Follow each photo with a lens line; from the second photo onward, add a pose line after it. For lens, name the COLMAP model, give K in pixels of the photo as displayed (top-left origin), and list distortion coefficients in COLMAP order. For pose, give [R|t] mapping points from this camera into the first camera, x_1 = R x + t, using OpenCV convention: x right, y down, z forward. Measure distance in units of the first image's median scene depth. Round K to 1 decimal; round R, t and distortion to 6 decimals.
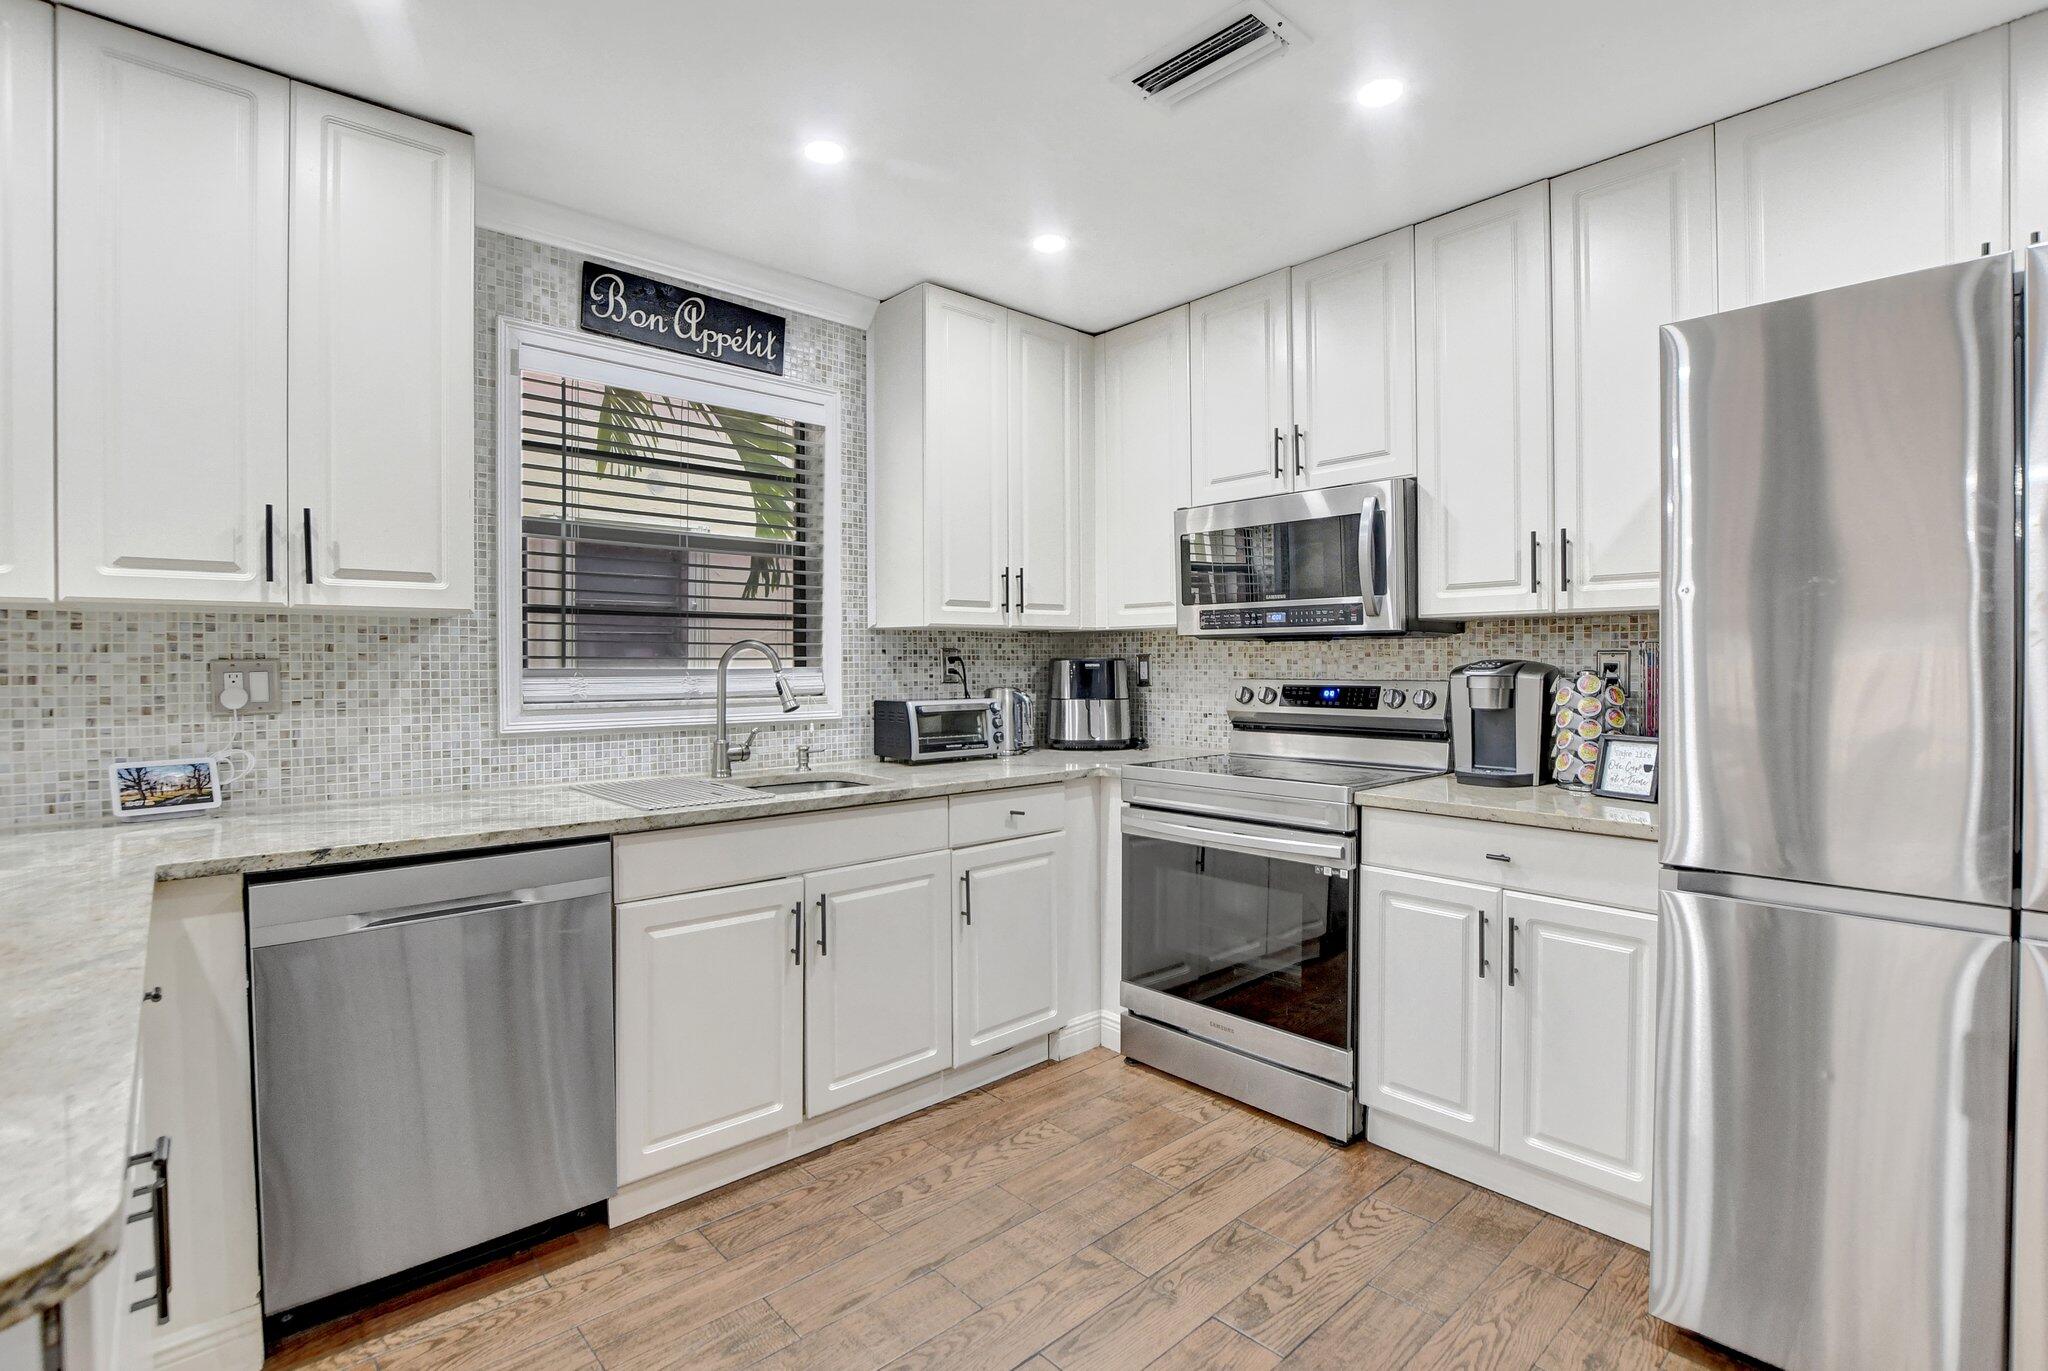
lens RADIAL K [[1003.8, 0, 1027.8], [0, 1003.8, 657.0], [0, 0, 1]] dist [-0.000842, -0.000030]
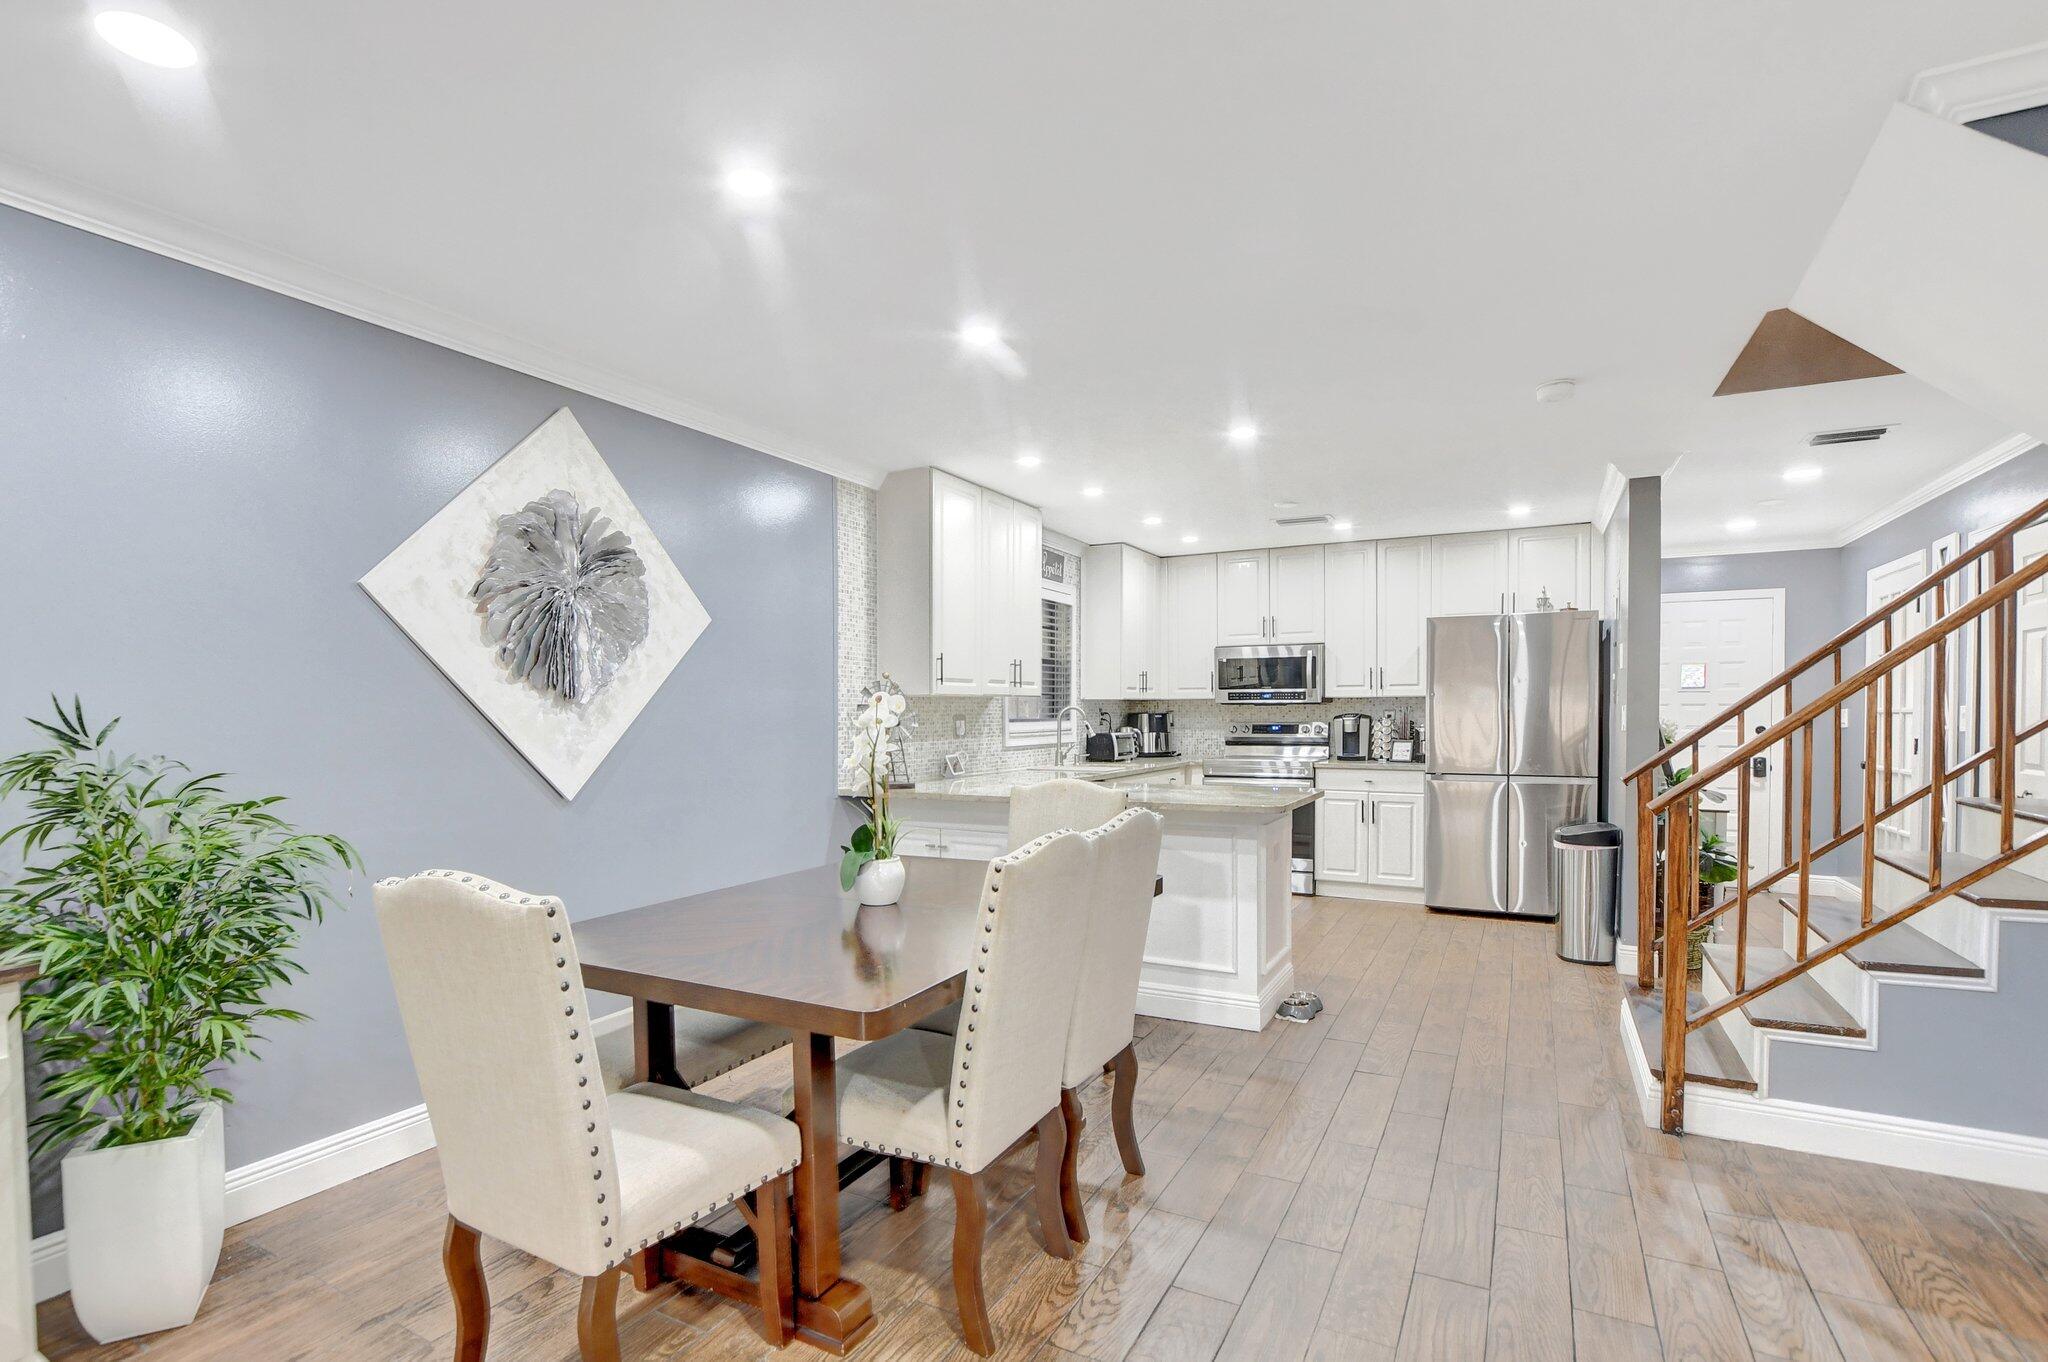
lens RADIAL K [[949.0, 0, 1022.2], [0, 949.0, 731.9], [0, 0, 1]] dist [-0.004346, -0.000484]
pose [[0.947100, -0.009662, 0.320792, -1.054011], [0.003957, 0.999822, 0.018431, 0.002099], [-0.320913, -0.016187, 0.946970, -0.987319]]
